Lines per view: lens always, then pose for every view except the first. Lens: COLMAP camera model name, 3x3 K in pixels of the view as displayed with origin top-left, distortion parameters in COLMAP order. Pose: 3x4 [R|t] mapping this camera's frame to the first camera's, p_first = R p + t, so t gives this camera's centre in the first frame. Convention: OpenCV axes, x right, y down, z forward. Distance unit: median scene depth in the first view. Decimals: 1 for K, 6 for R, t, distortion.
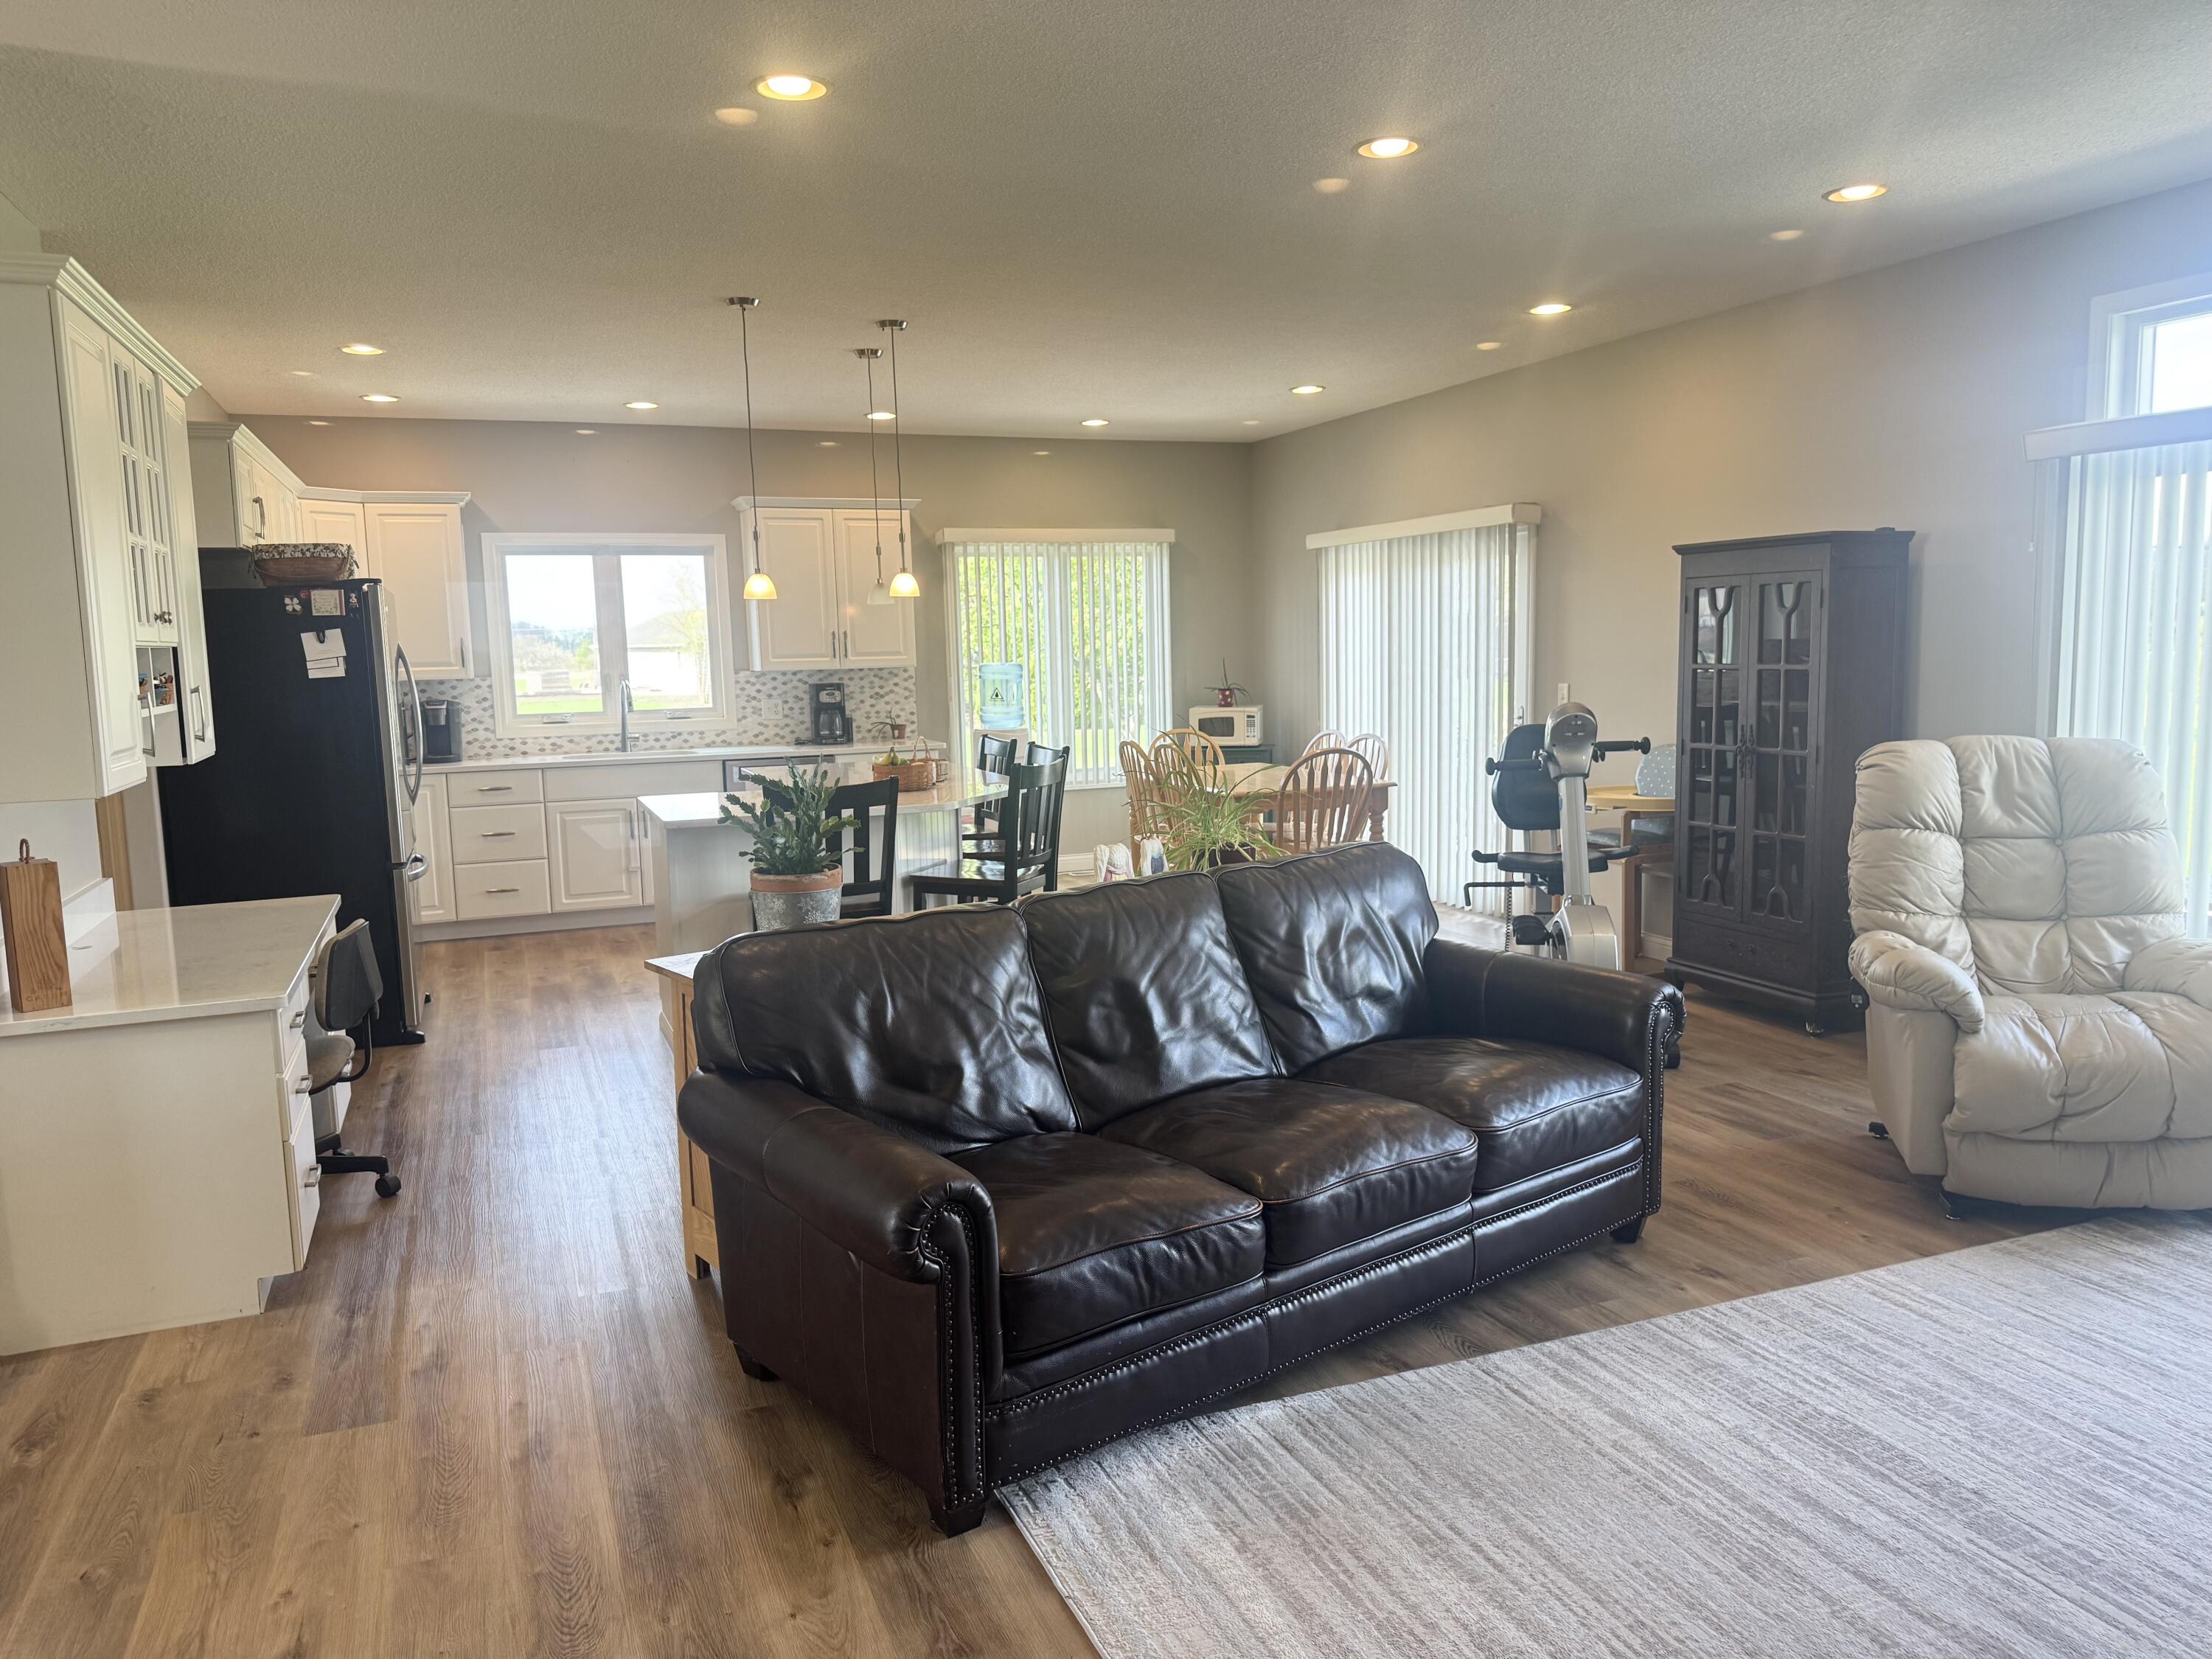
lens RADIAL K [[1546.3, 0, 1106.0], [0, 1546.3, 829.5], [0, 0, 1]] dist [0.179754, -0.392096]
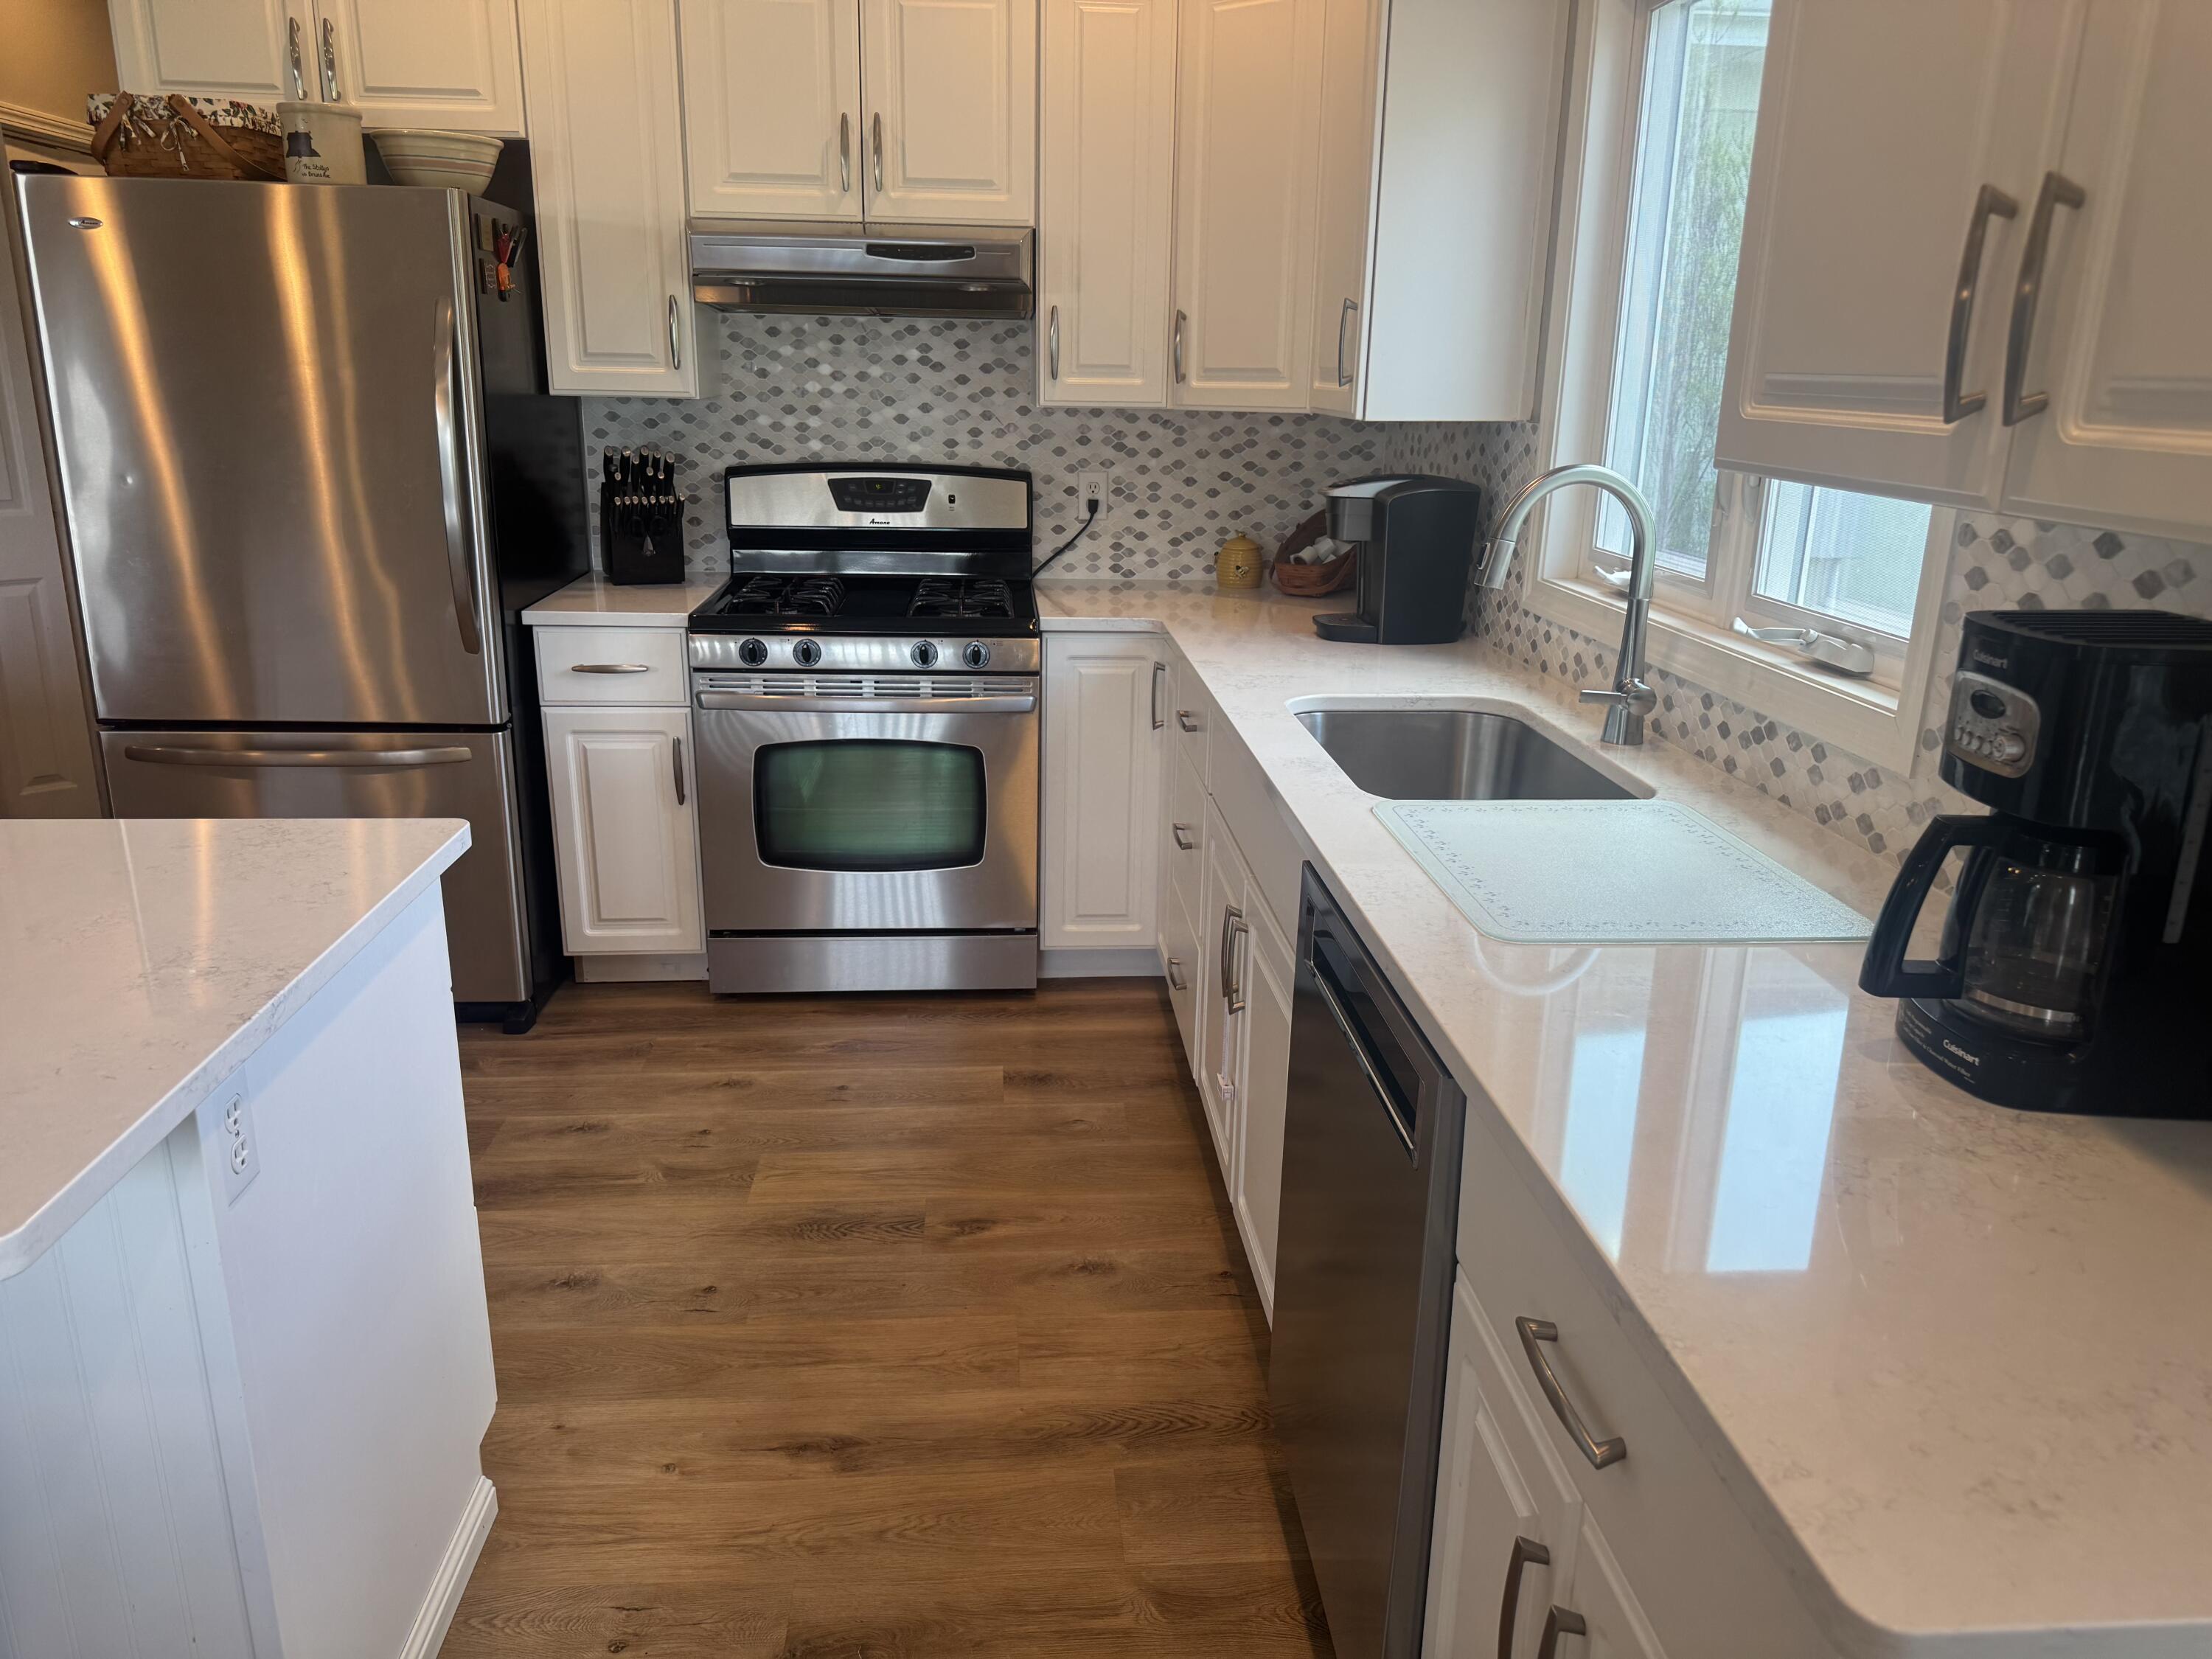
lens RADIAL K [[1546.3, 0, 1106.0], [0, 1546.3, 829.5], [0, 0, 1]] dist [0.179754, -0.392096]
pose [[-0.306996, 0.289978, -0.906458, -0.033070], [-0.124932, 0.931930, 0.340438, -0.113873], [0.943475, 0.217759, -0.249871, 0.975702]]
